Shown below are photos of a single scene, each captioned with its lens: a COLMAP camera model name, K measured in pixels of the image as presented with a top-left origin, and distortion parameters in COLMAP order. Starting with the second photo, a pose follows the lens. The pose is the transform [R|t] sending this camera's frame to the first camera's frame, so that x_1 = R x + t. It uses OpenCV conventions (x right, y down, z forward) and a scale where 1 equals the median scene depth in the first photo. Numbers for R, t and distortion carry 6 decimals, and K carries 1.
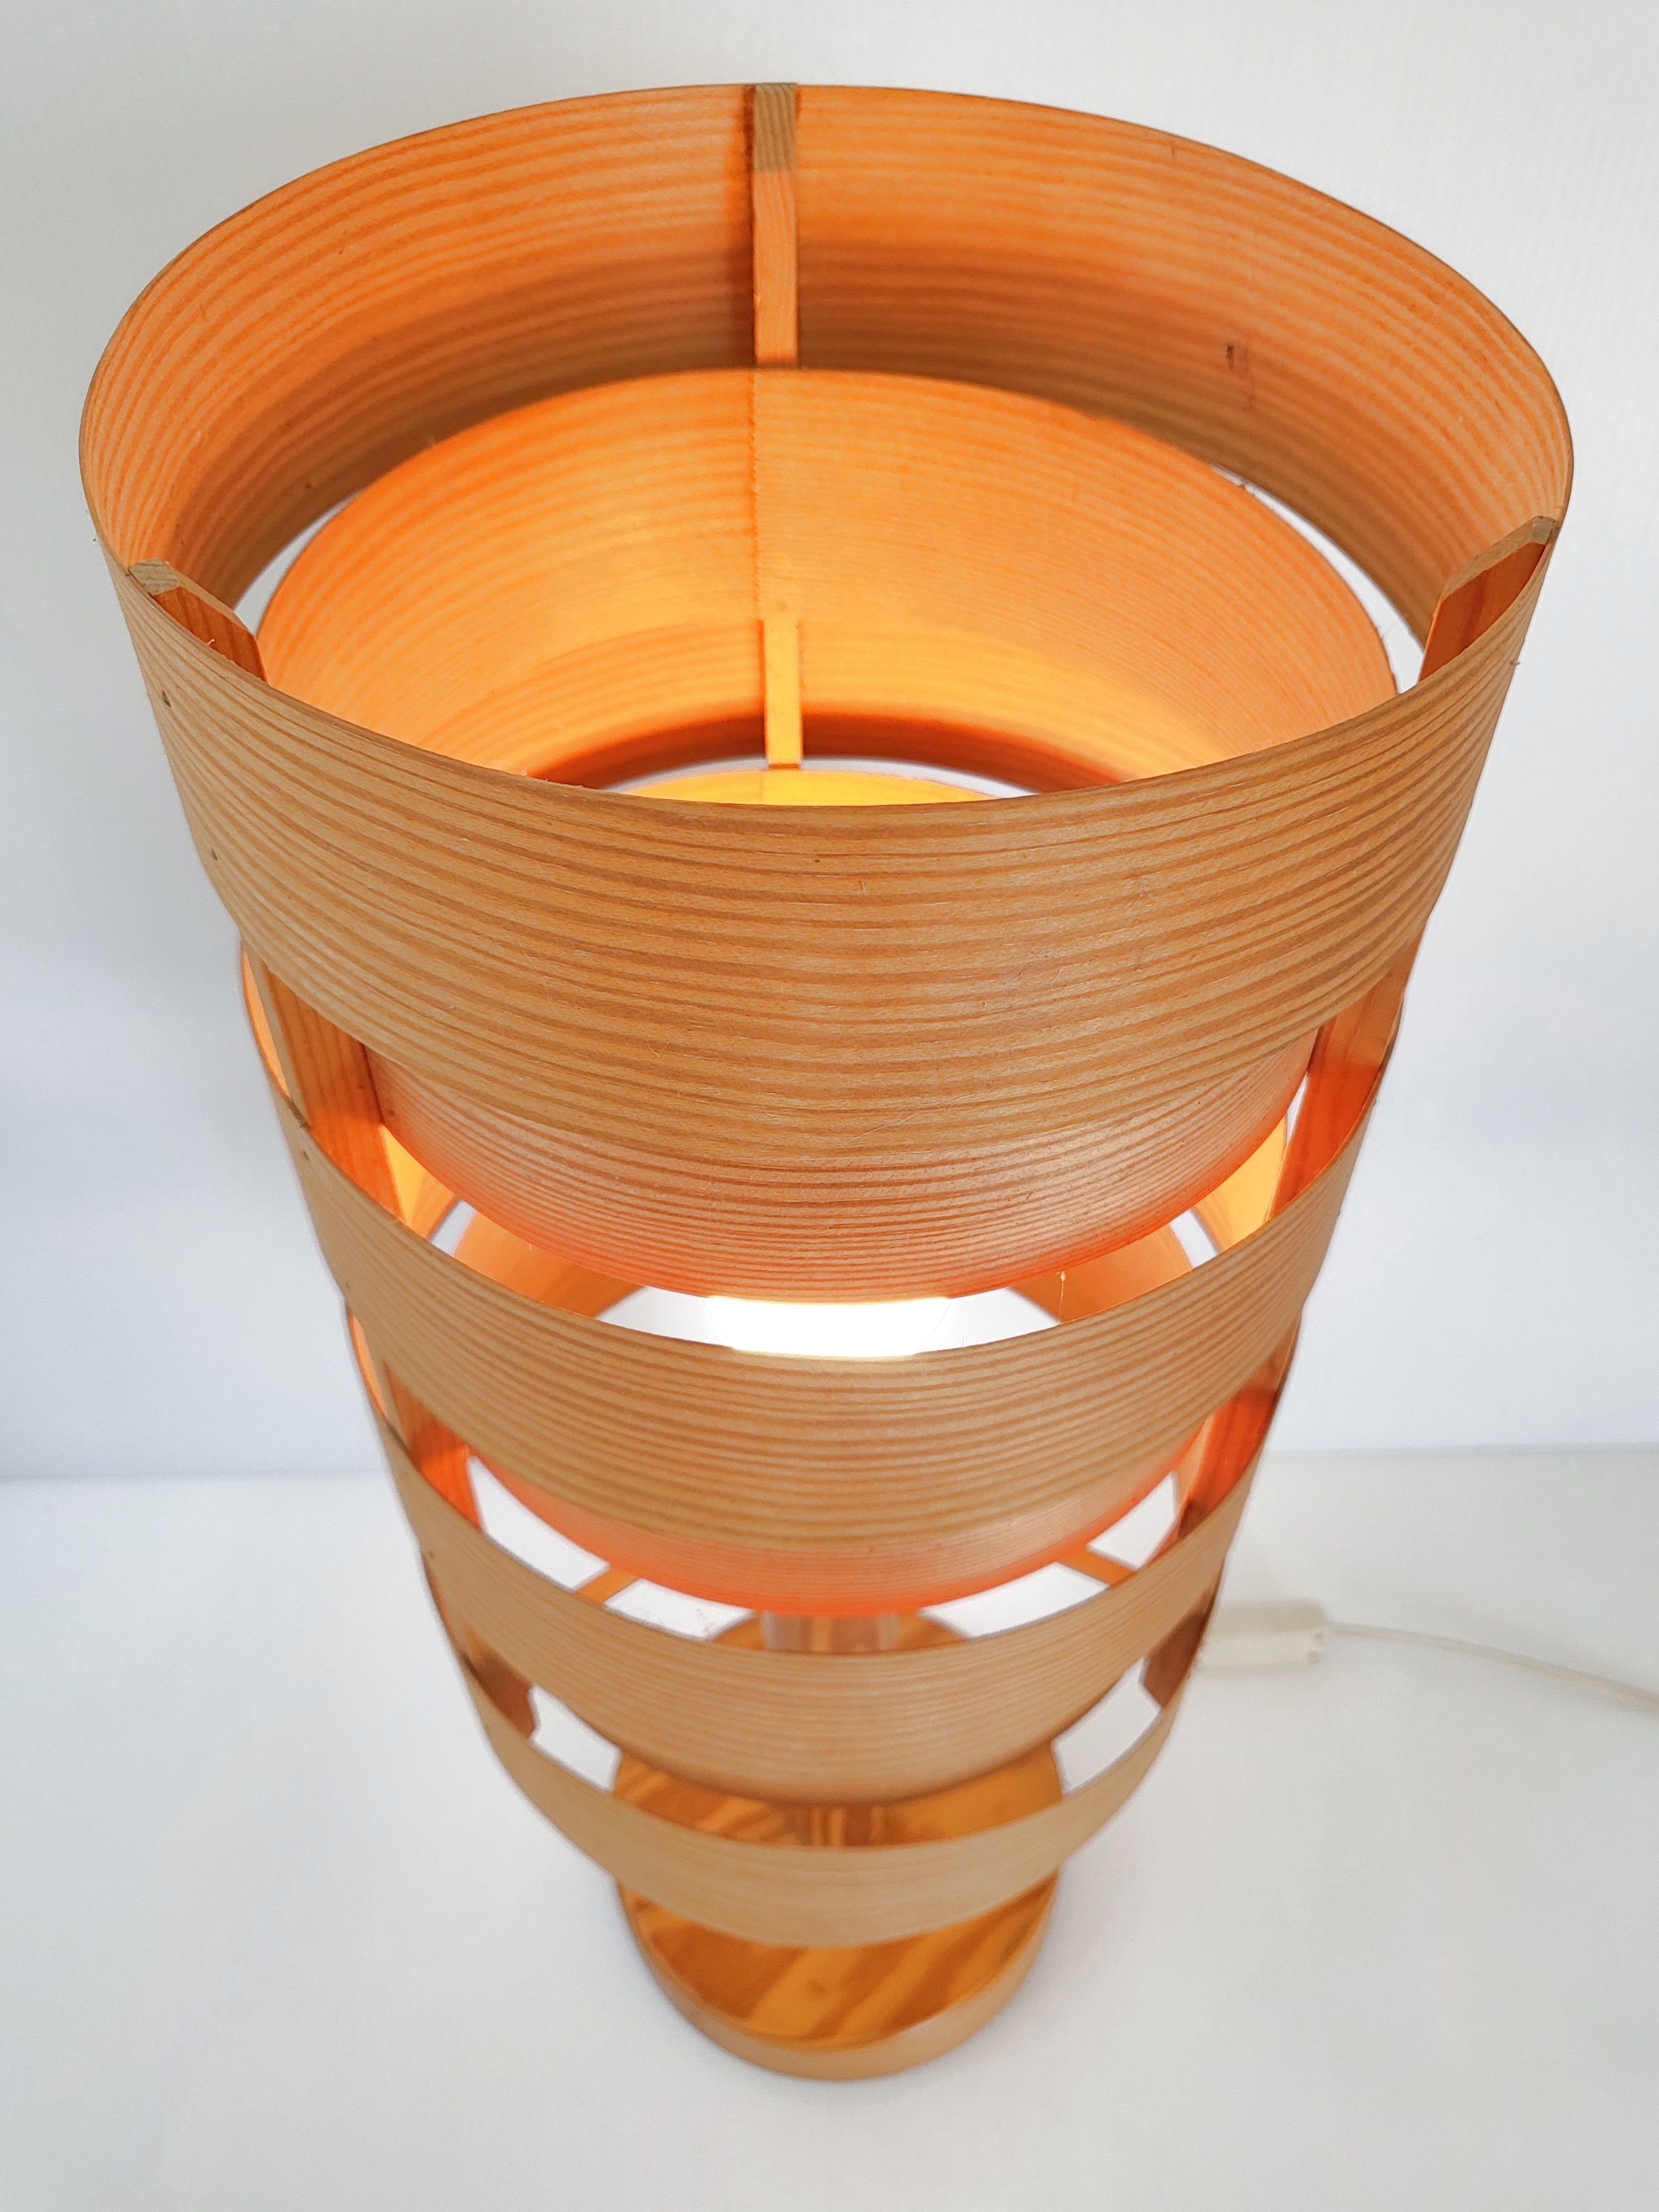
lens RADIAL K [[1886.2, 0, 856.1], [0, 1886.2, 1098.1], [0, 0, 1]] dist [-0.014206, -0.028989]
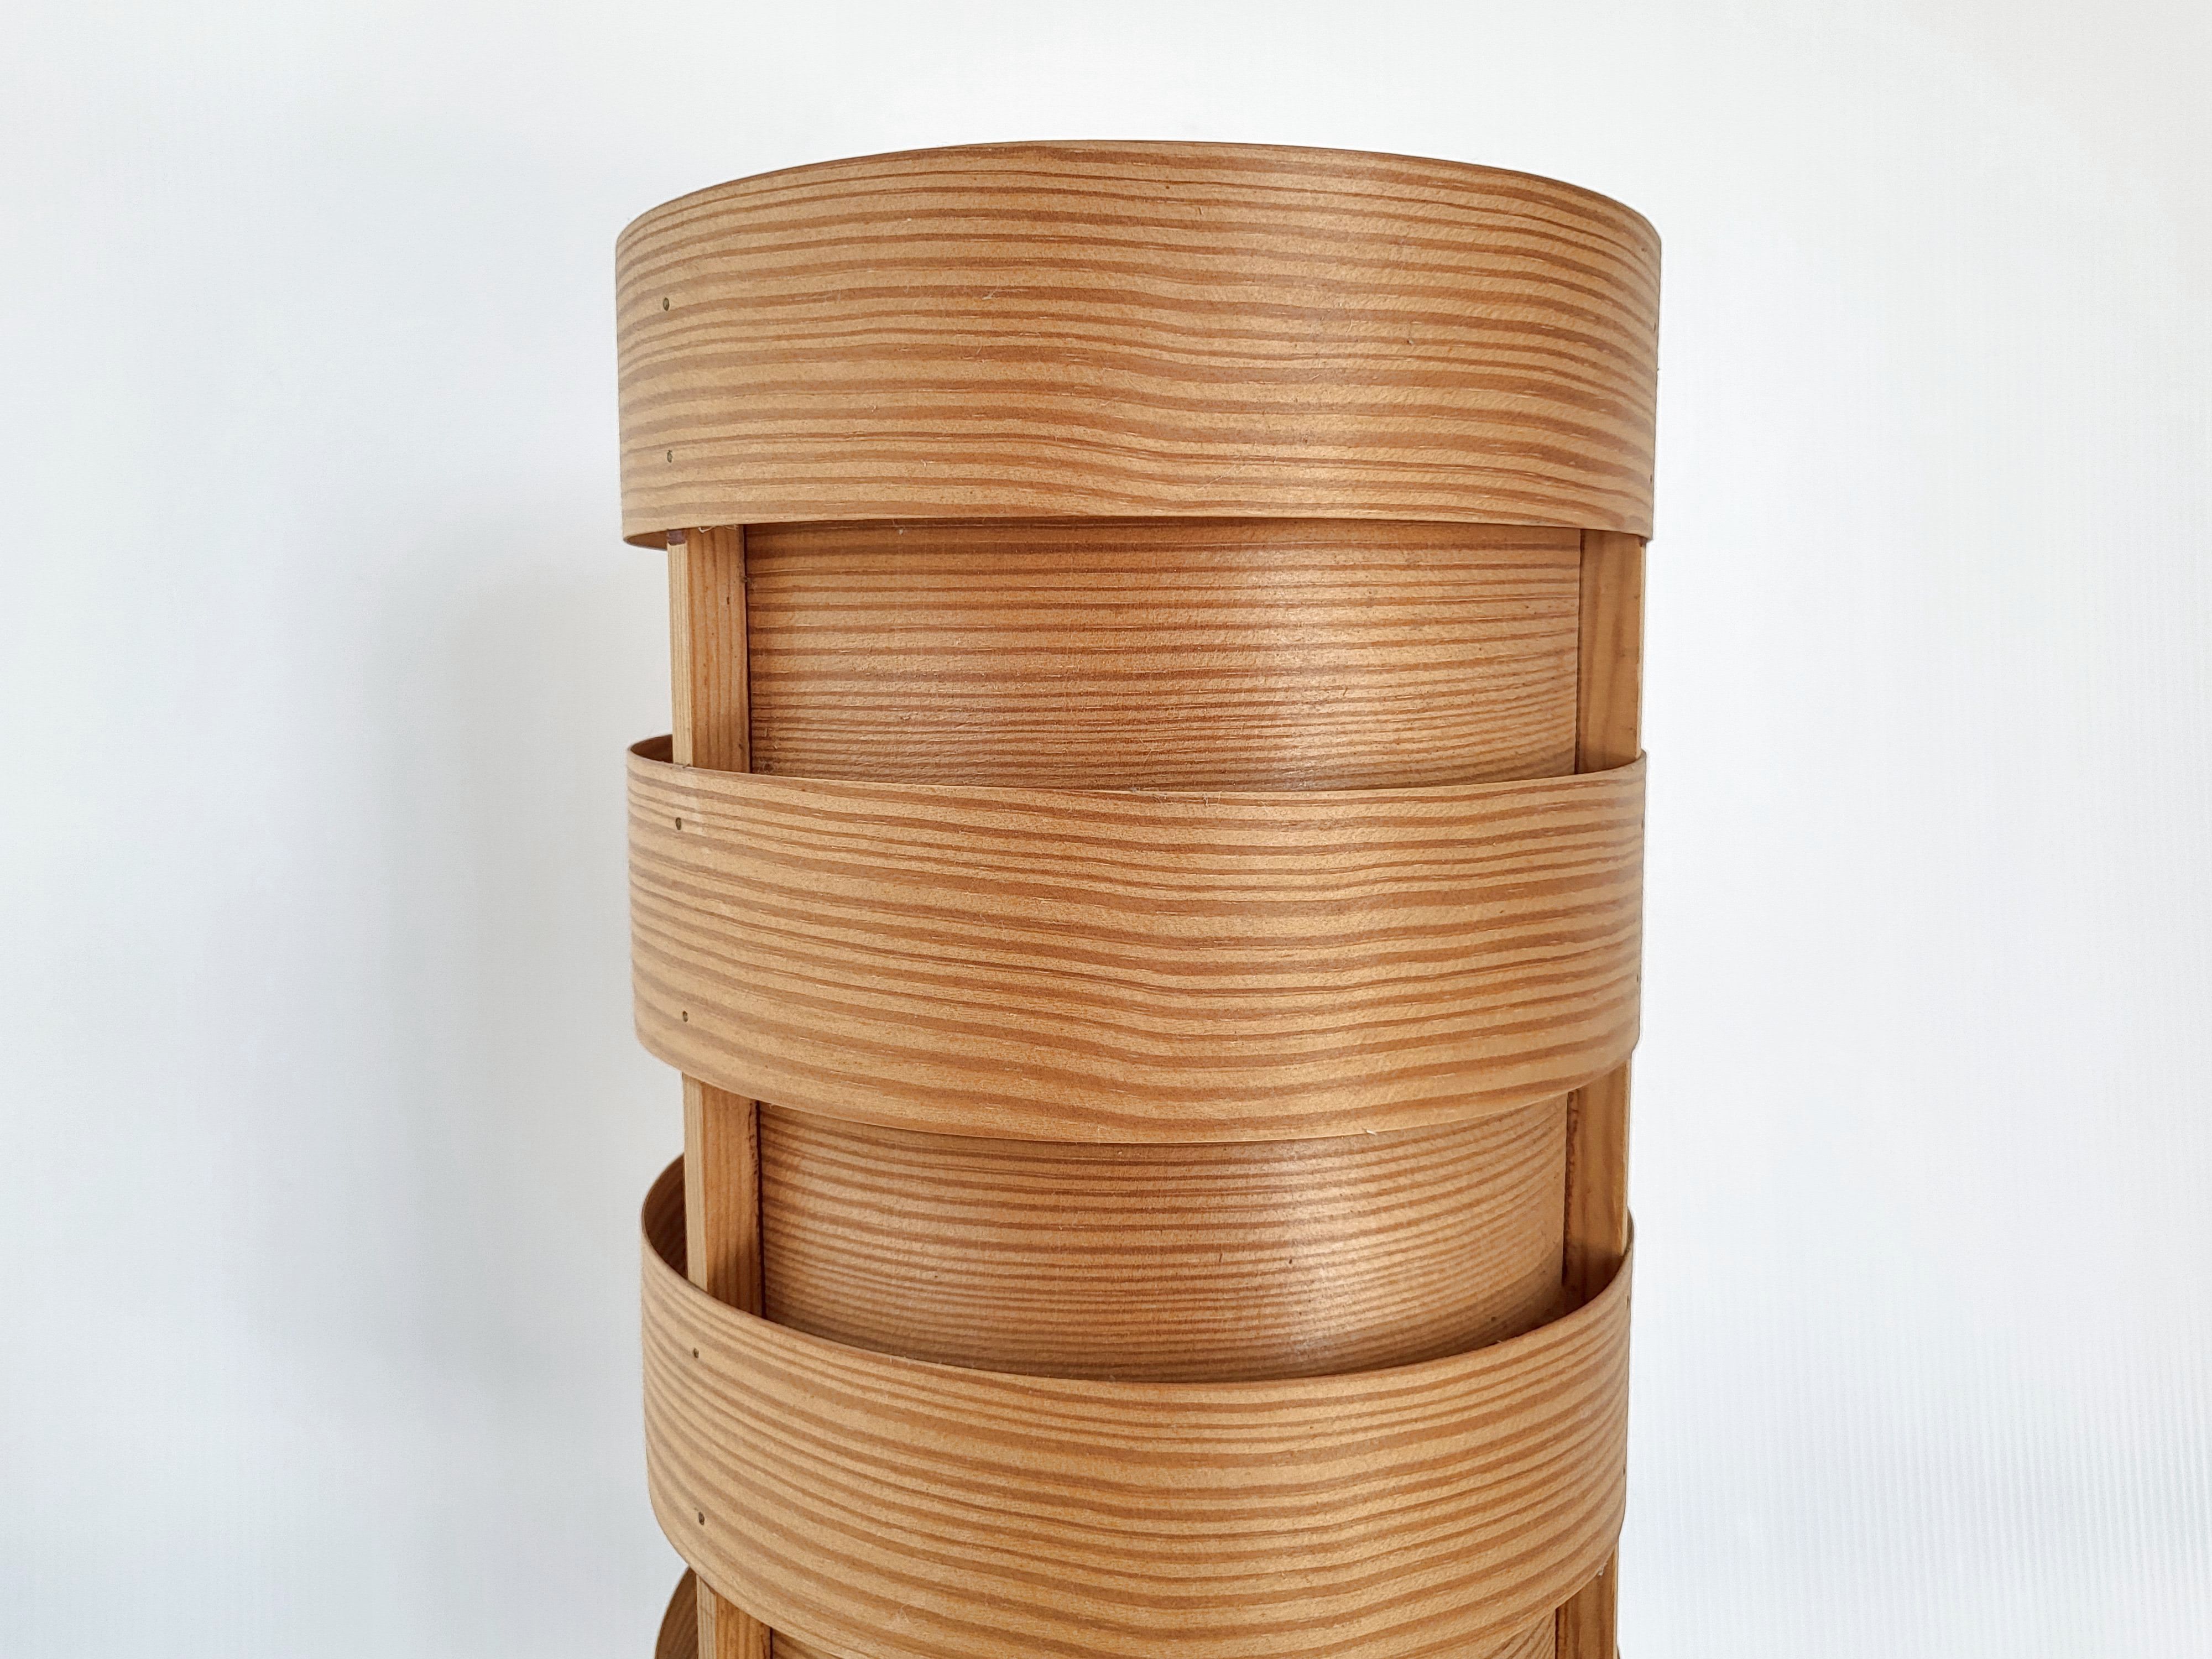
lens RADIAL K [[1886.2, 0, 1090.0], [0, 1886.2, 811.5], [0, 0, 1]] dist [-0.014206, -0.028989]
pose [[0.999380, -0.020954, 0.028277, -0.097796], [0.034448, 0.746978, -0.663956, 0.875529], [-0.007209, 0.664519, 0.747237, 0.206596]]
